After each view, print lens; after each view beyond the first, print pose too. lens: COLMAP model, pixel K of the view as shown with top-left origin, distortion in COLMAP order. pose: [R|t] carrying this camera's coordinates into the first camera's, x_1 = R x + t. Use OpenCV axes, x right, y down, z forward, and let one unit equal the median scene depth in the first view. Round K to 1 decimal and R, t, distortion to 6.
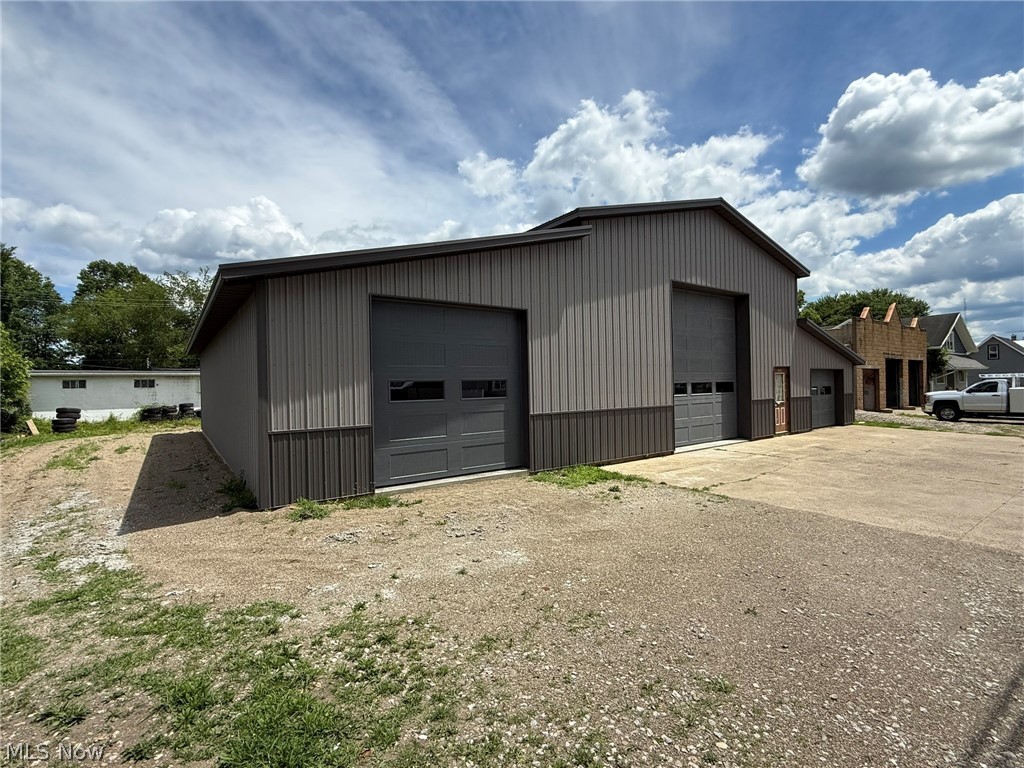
lens RADIAL K [[460.0, 0, 512.0], [0, 460.0, 384.0], [0, 0, 1]] dist [-0.004587, -0.000304]
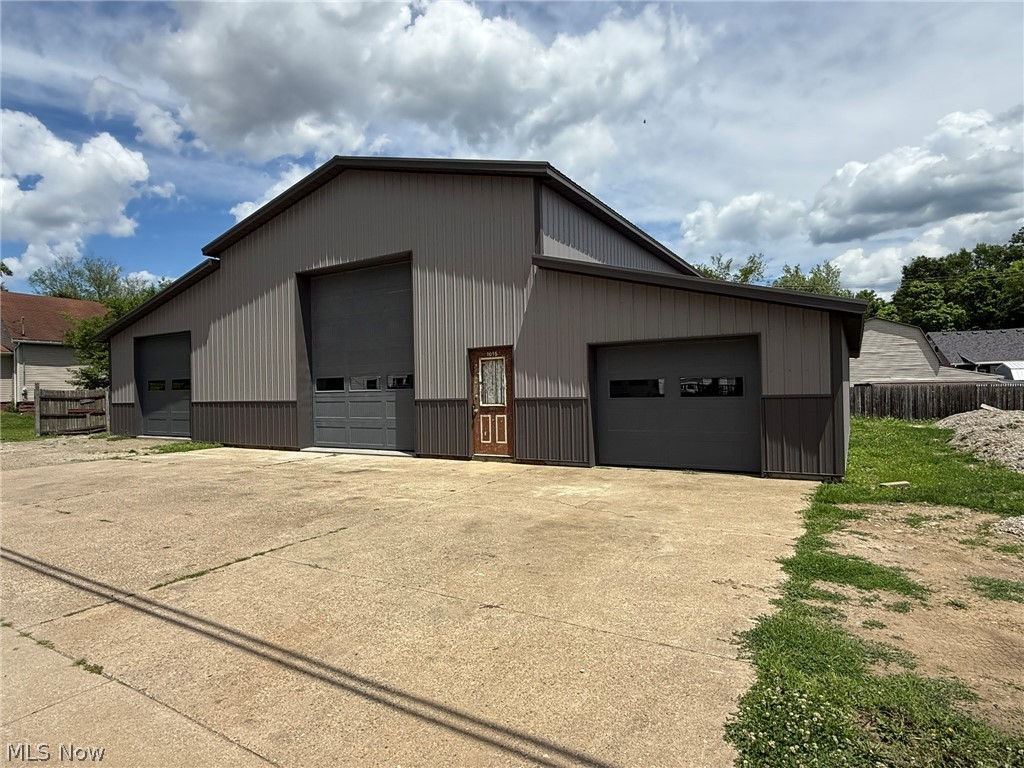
lens RADIAL K [[565.4, 0, 512.0], [0, 565.4, 384.0], [0, 0, 1]] dist [0.000917, 0.000338]
pose [[0.410712, 0.025667, -0.911404, 1.589100], [0.034137, 0.998470, 0.043502, -0.027256], [0.911126, -0.048980, 0.409208, 0.892928]]
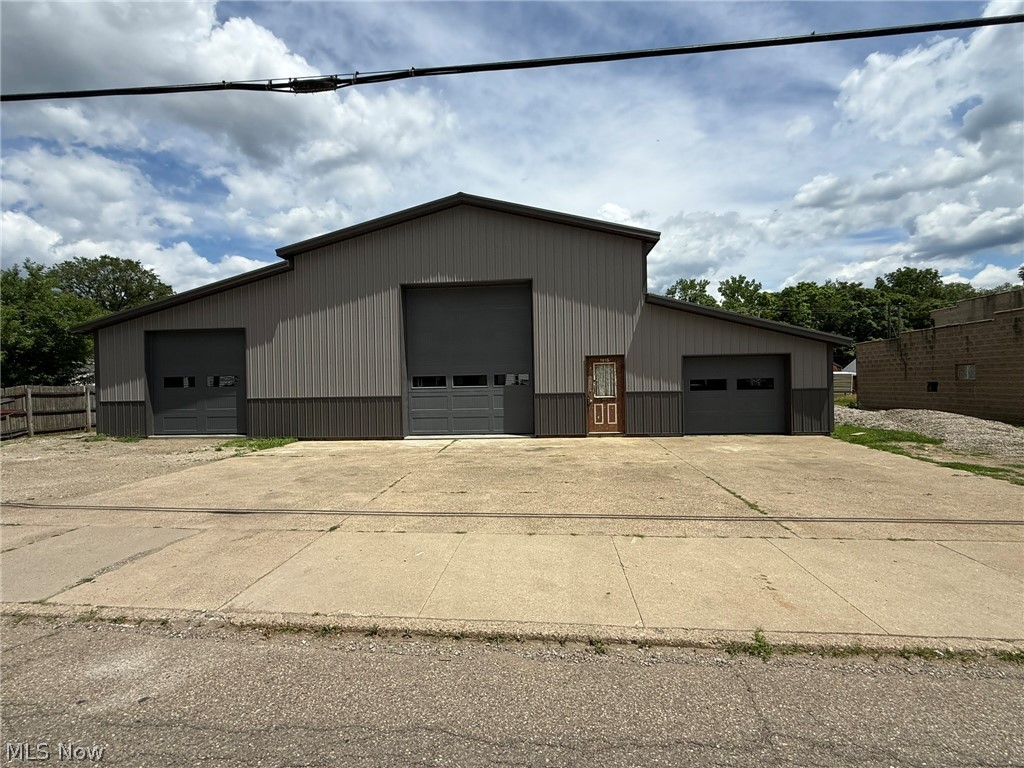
lens RADIAL K [[460.0, 0, 512.0], [0, 460.0, 384.0], [0, 0, 1]] dist [-0.004587, -0.000304]
pose [[0.774688, 0.027548, -0.631743, 1.230944], [0.008076, 0.998538, 0.053447, -0.040829], [0.632292, -0.046507, 0.773333, 0.288617]]
